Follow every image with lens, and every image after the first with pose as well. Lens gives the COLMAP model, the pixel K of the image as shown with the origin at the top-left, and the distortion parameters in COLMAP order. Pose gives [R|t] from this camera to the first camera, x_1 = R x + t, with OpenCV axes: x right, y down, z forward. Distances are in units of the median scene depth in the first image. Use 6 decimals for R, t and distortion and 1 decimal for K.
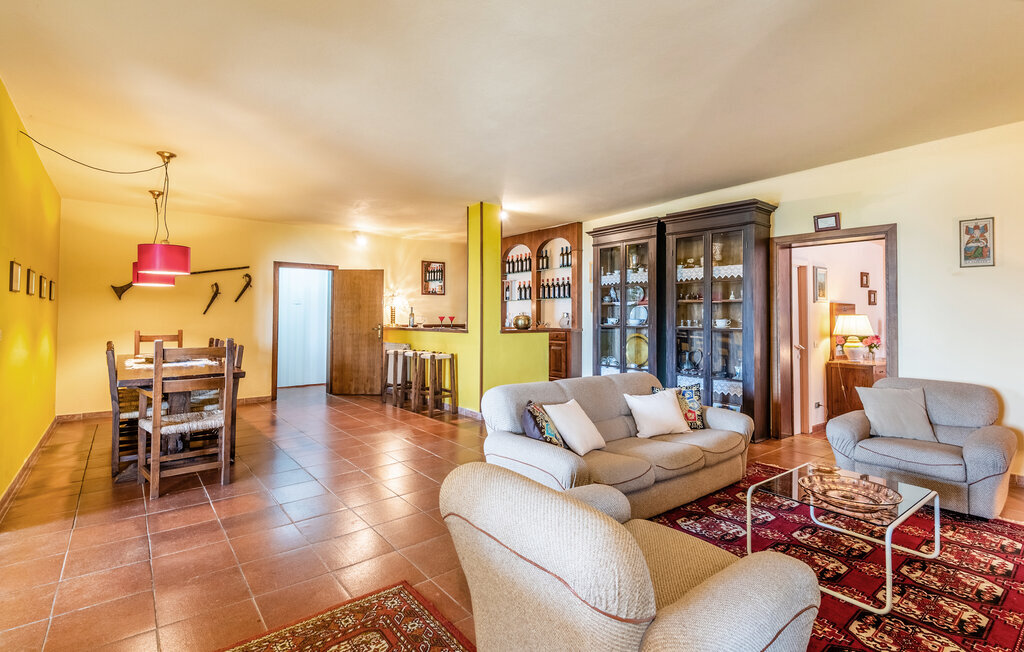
lens RADIAL K [[466.6, 0, 514.1], [0, 466.6, 306.1], [0, 0, 1]] dist [0.000994, -0.000544]
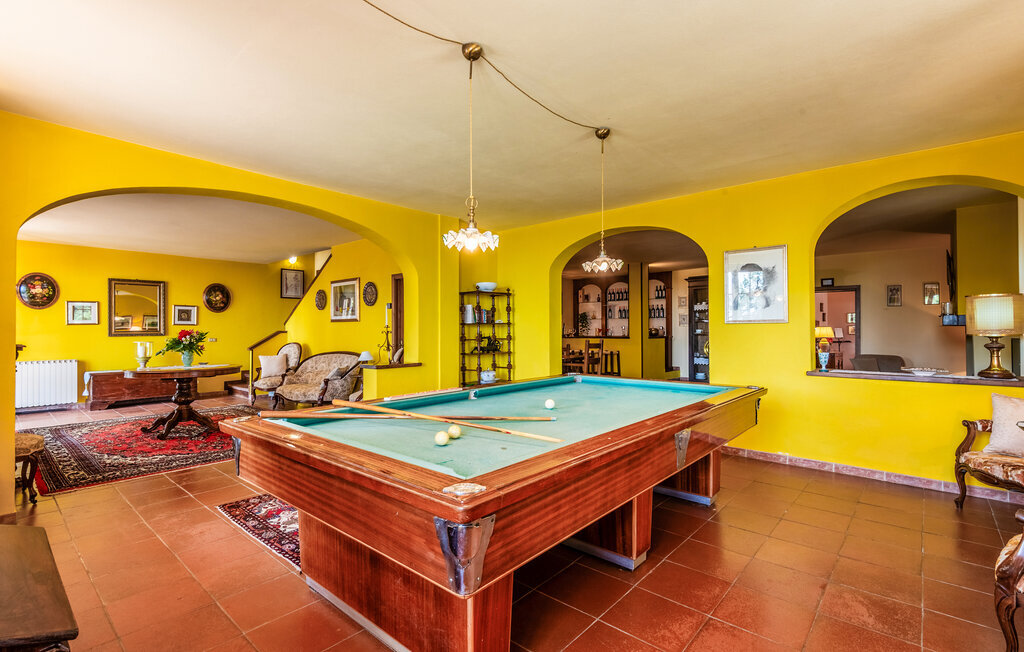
lens RADIAL K [[457.4, 0, 512.0], [0, 457.4, 326.0], [0, 0, 1]] dist [-0.000264, -0.001001]
pose [[0.981935, -0.005537, 0.189137, -0.785130], [0.002613, 0.999873, 0.015709, -0.015452], [-0.189200, -0.014931, 0.981825, -0.526184]]
